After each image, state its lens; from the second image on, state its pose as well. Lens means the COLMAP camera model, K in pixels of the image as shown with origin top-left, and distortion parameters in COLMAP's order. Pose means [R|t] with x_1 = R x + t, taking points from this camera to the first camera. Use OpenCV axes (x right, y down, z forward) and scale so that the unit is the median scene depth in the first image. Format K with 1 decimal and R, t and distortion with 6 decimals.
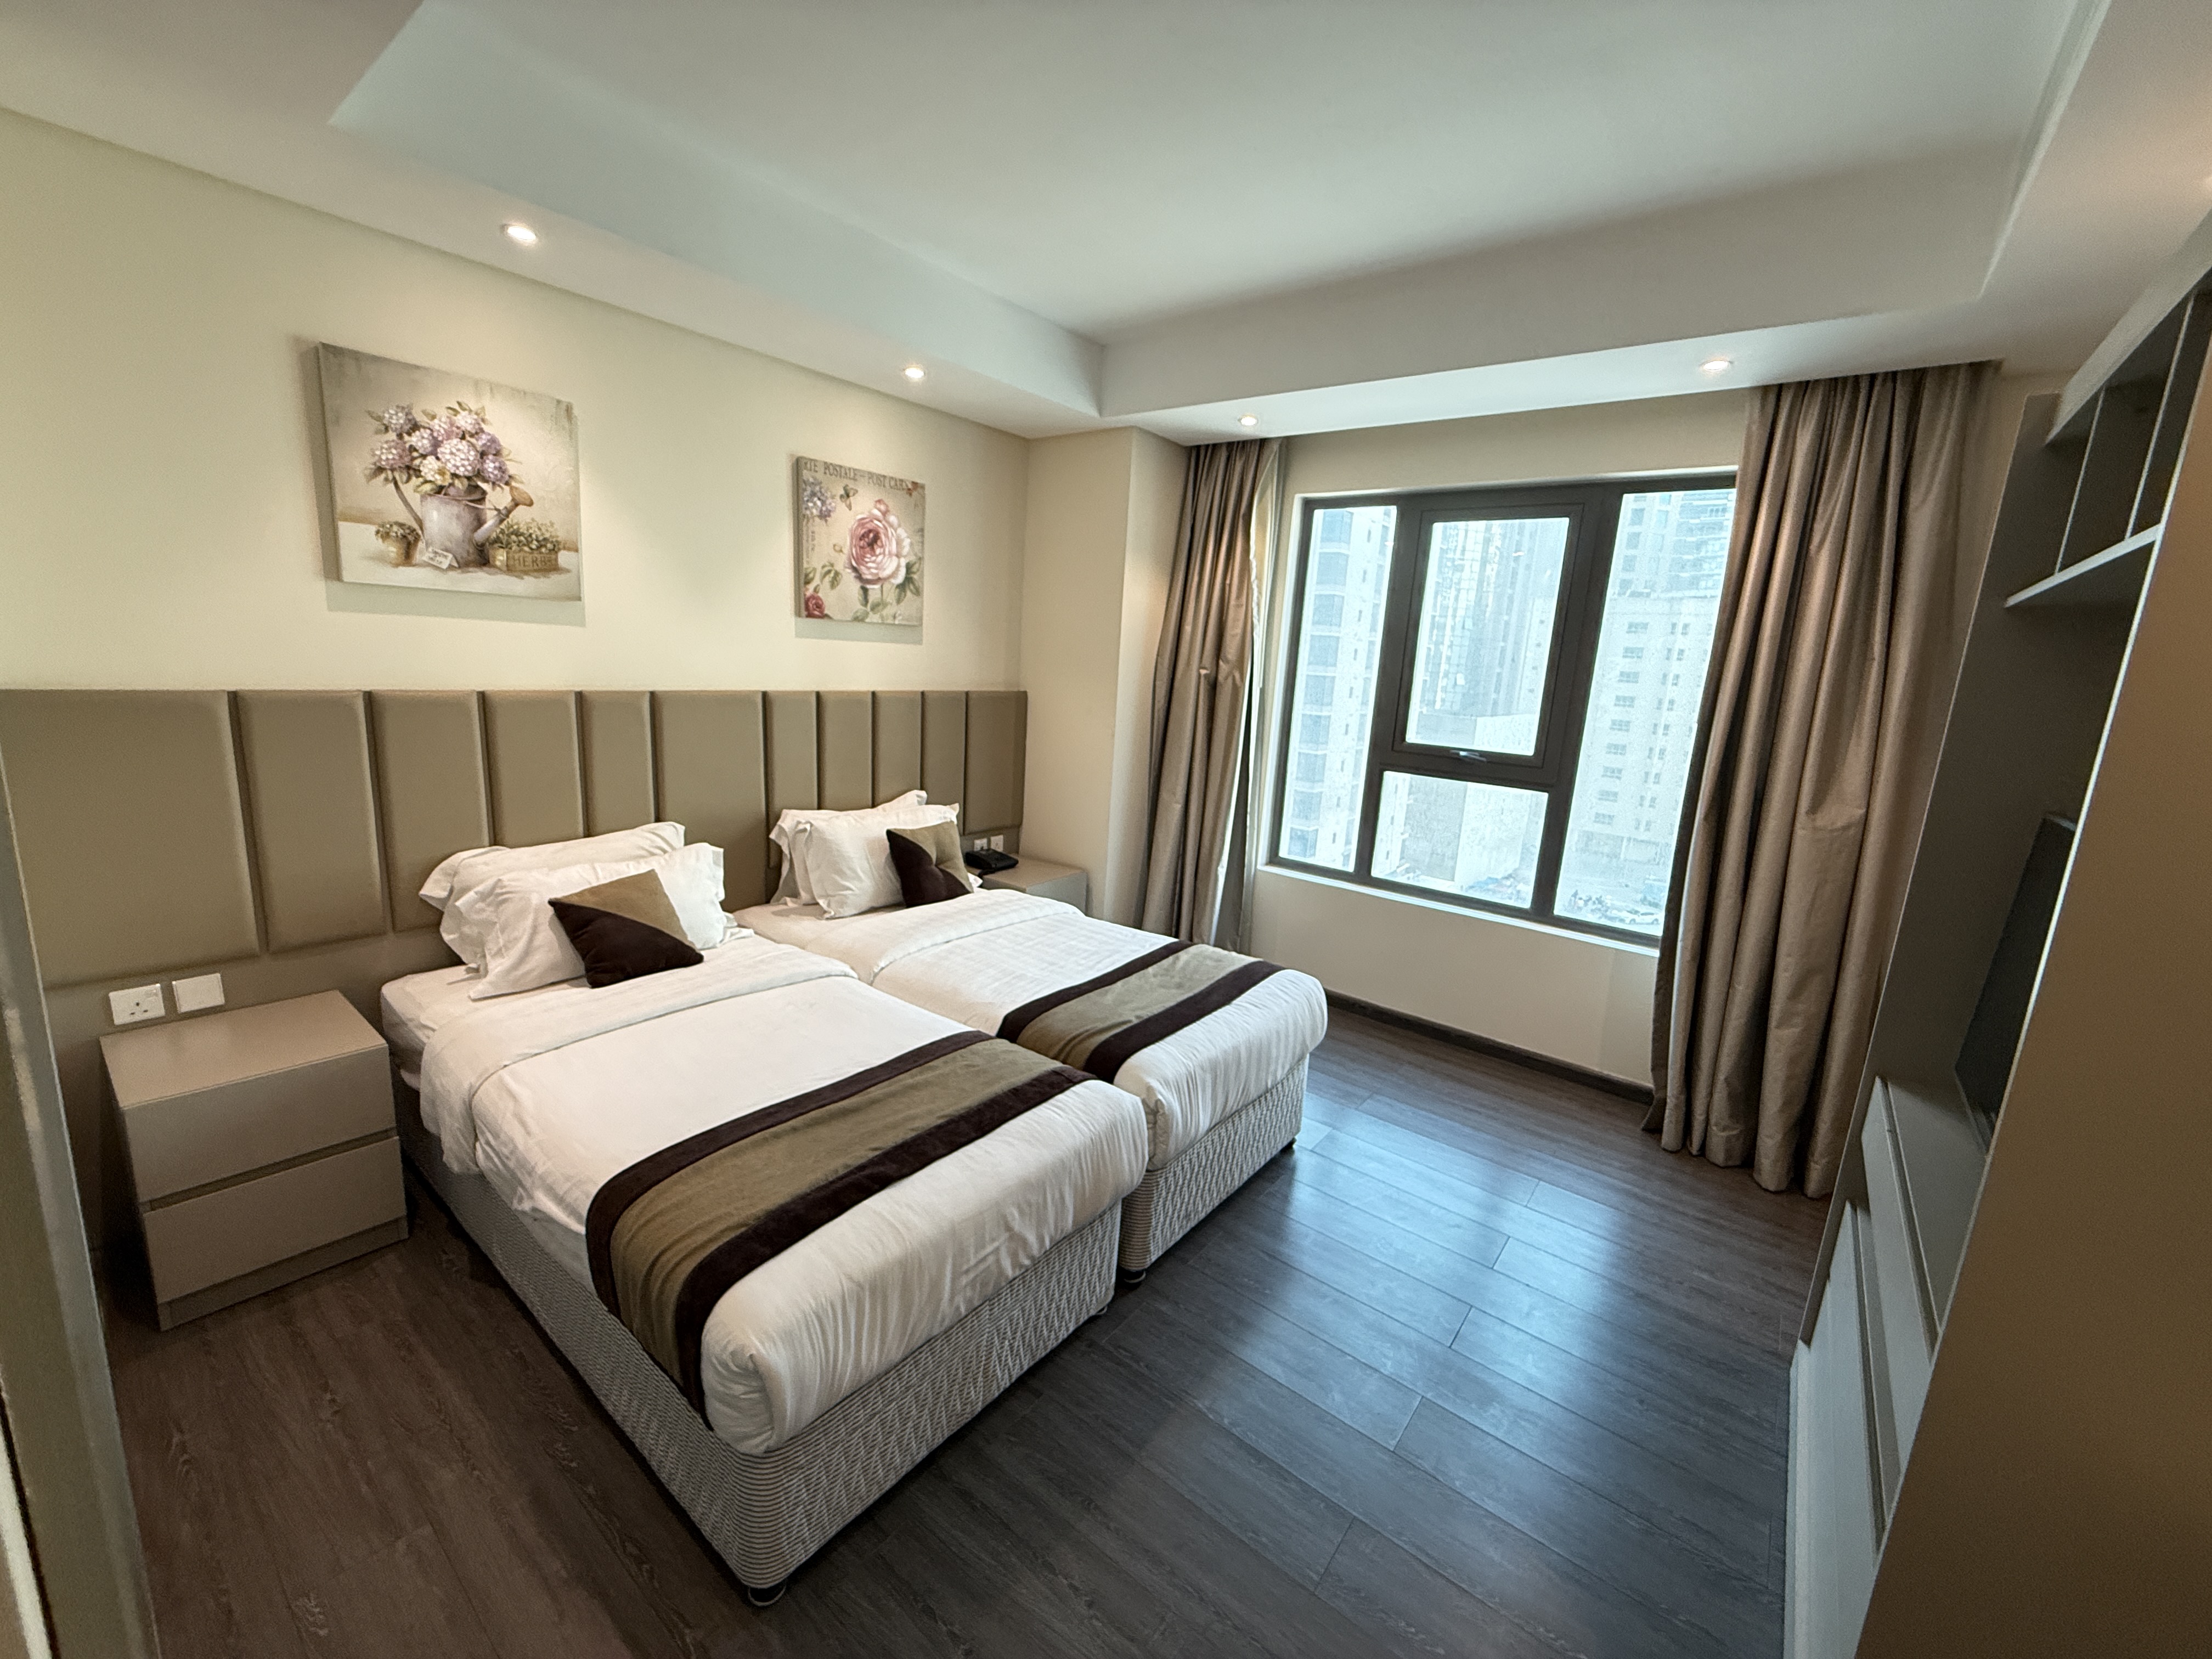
lens RADIAL K [[883.2, 0, 1107.2], [0, 883.2, 821.7], [0, 0, 1]] dist [-0.002021, 0.000059]
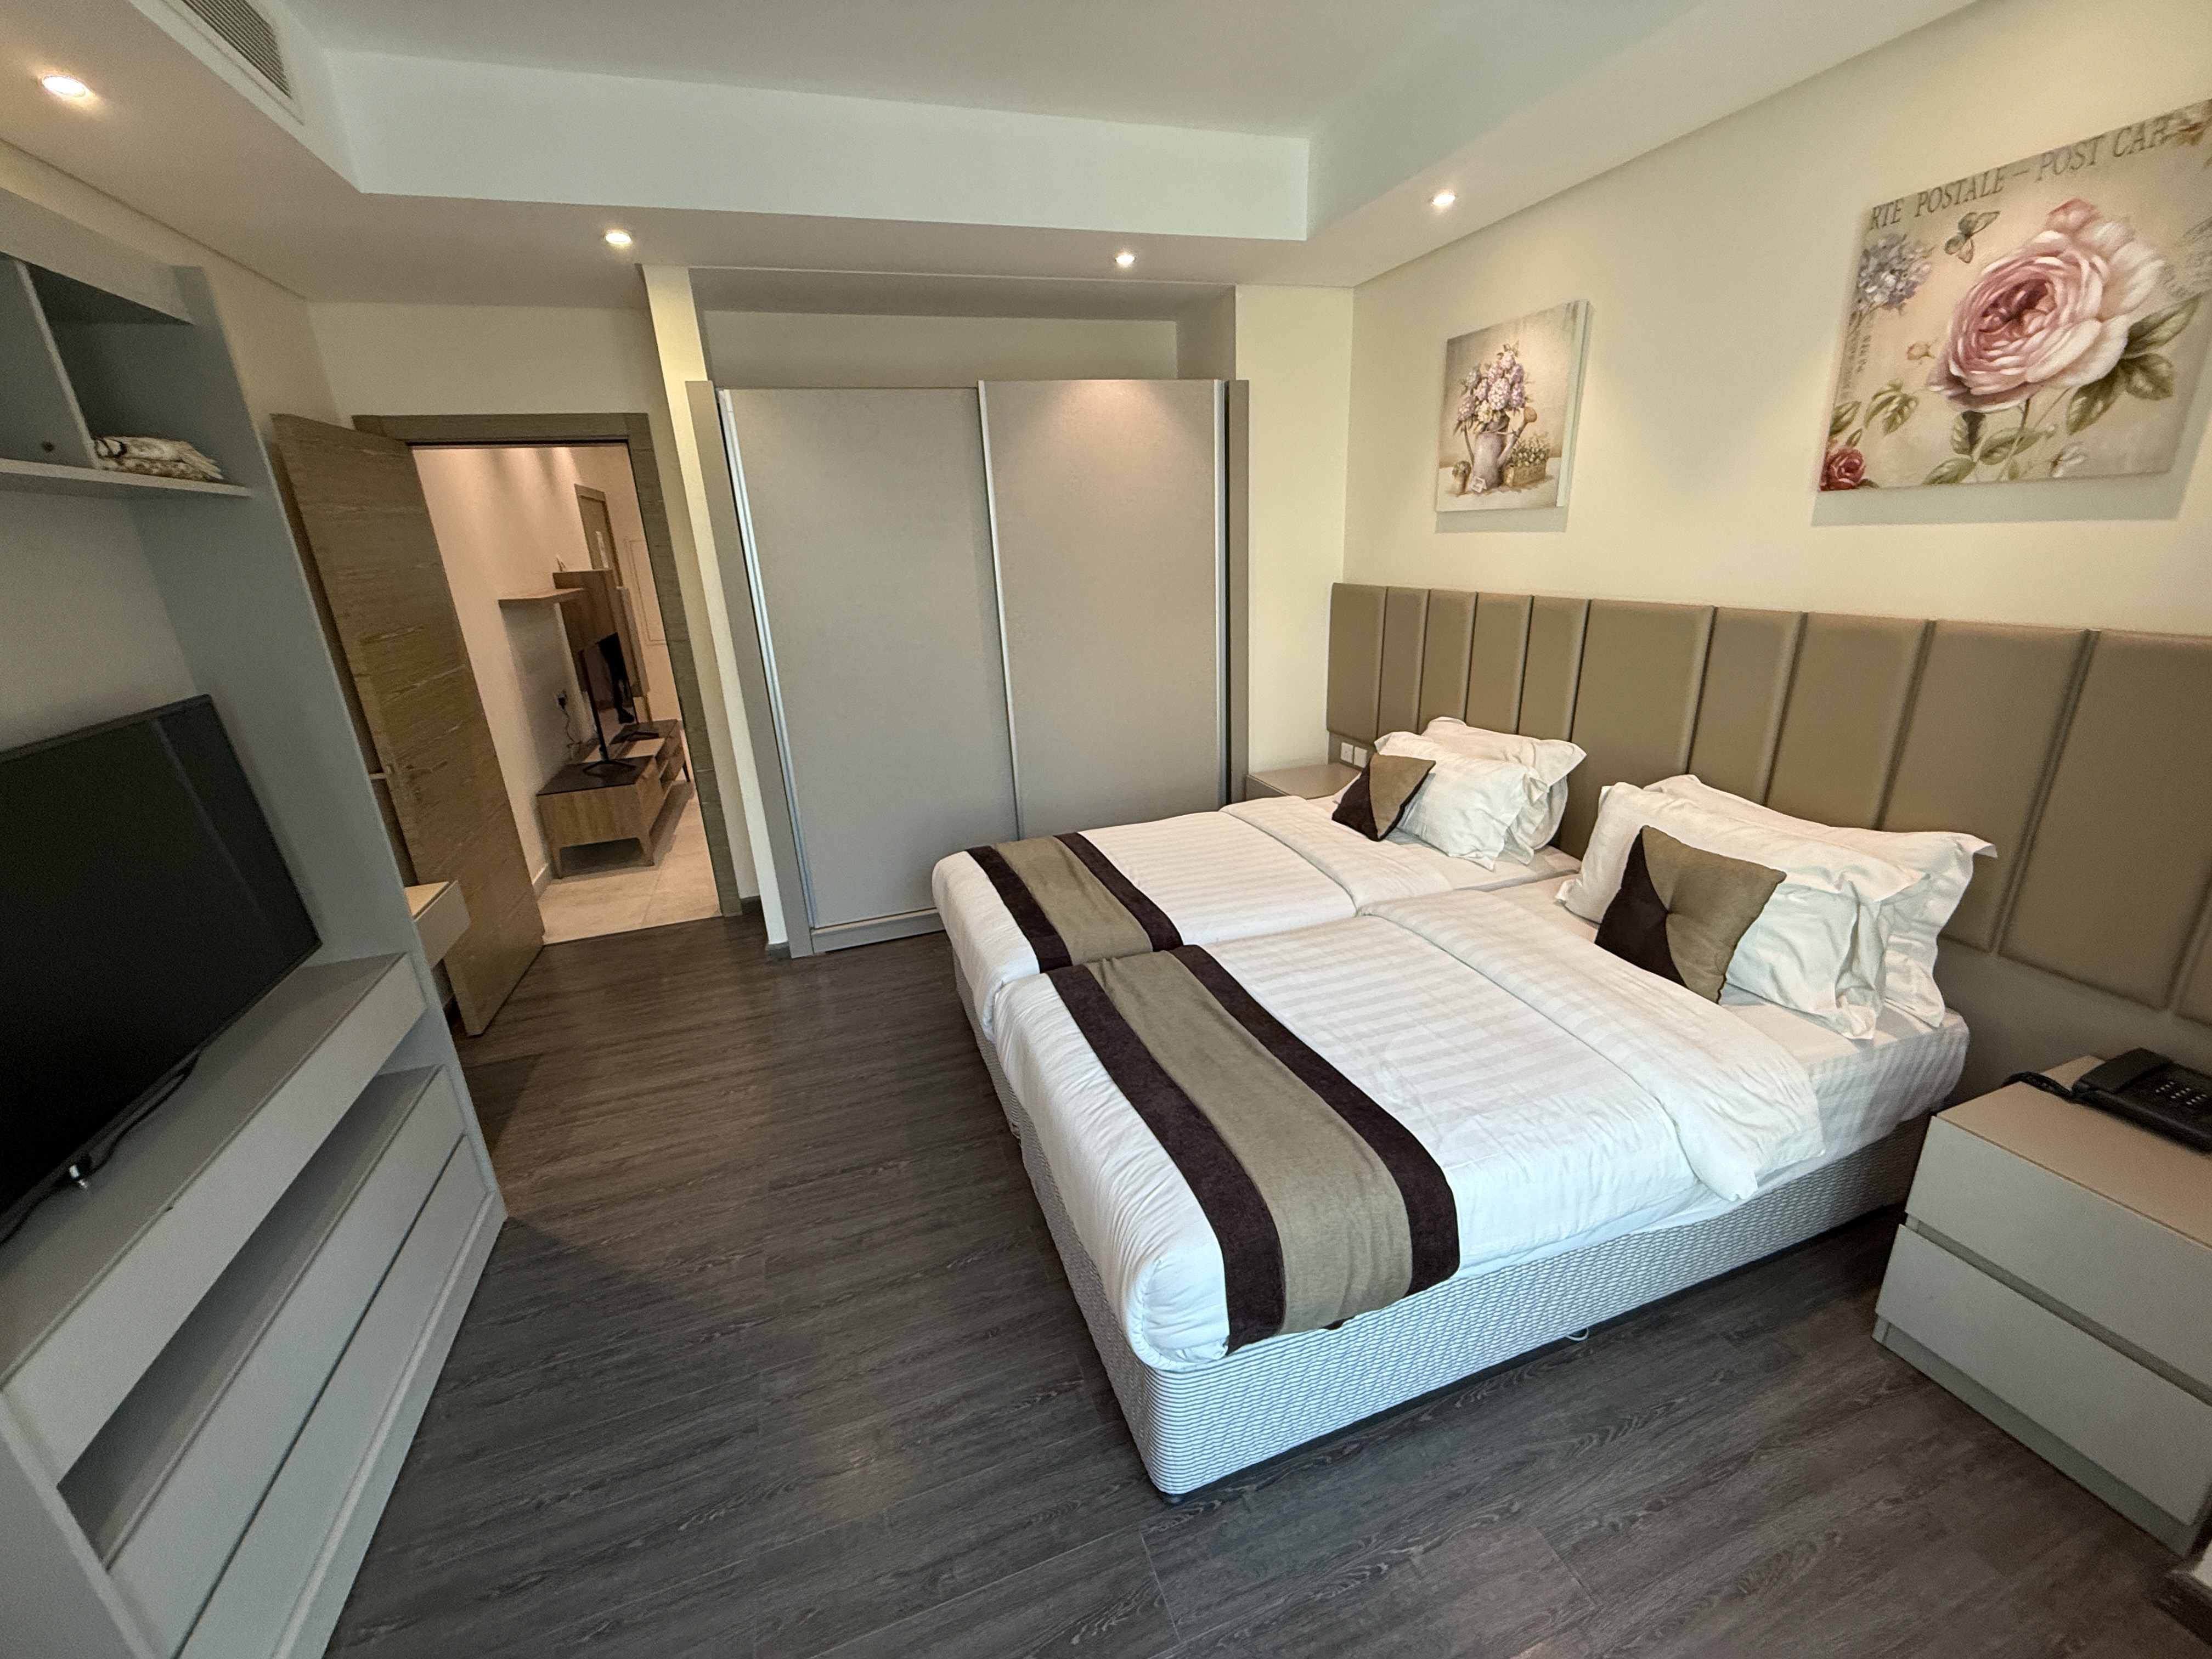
lens RADIAL K [[883.2, 0, 1114.8], [0, 883.2, 835.0], [0, 0, 1]] dist [-0.002021, 0.000059]
pose [[-0.537696, 0.226228, -0.812221, 0.478530], [-0.163512, 0.917063, 0.363675, -0.152307], [0.827131, 0.328355, -0.456110, 0.940139]]
